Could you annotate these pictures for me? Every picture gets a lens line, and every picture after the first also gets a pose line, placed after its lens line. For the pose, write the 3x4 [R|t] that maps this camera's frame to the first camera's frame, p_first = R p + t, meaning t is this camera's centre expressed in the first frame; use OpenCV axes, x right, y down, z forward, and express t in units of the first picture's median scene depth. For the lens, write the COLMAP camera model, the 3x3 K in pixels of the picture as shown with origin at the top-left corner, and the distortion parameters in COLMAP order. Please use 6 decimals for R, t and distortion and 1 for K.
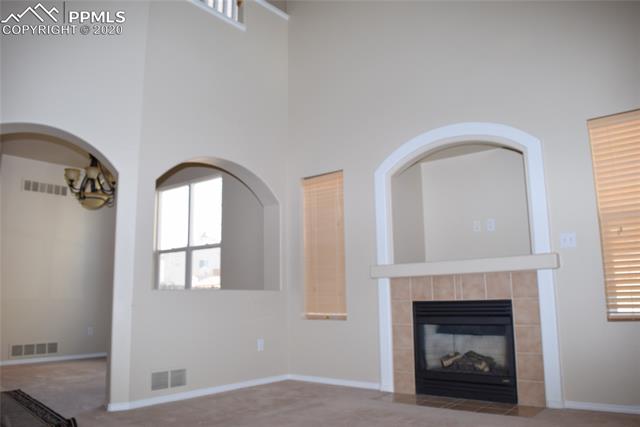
lens RADIAL K [[508.4, 0, 320.0], [0, 508.4, 213.5], [0, 0, 1]] dist [-0.076430, -0.005621]
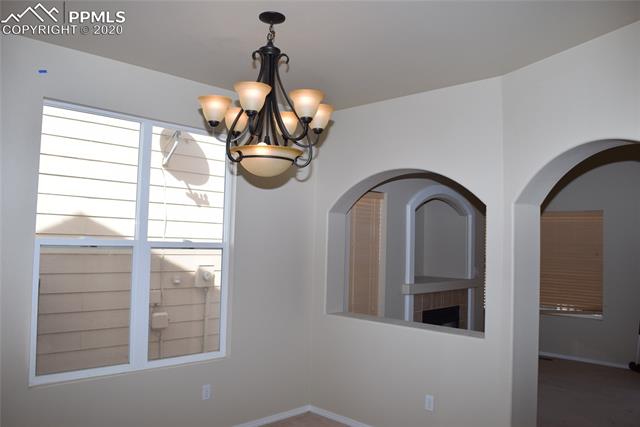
lens RADIAL K [[508.4, 0, 320.0], [0, 508.4, 213.5], [0, 0, 1]] dist [-0.076430, -0.005621]
pose [[0.016130, 0.072452, 0.997241, -1.077774], [-0.191208, 0.979188, -0.068047, 0.057919], [-0.981417, -0.189583, 0.029648, 1.165997]]
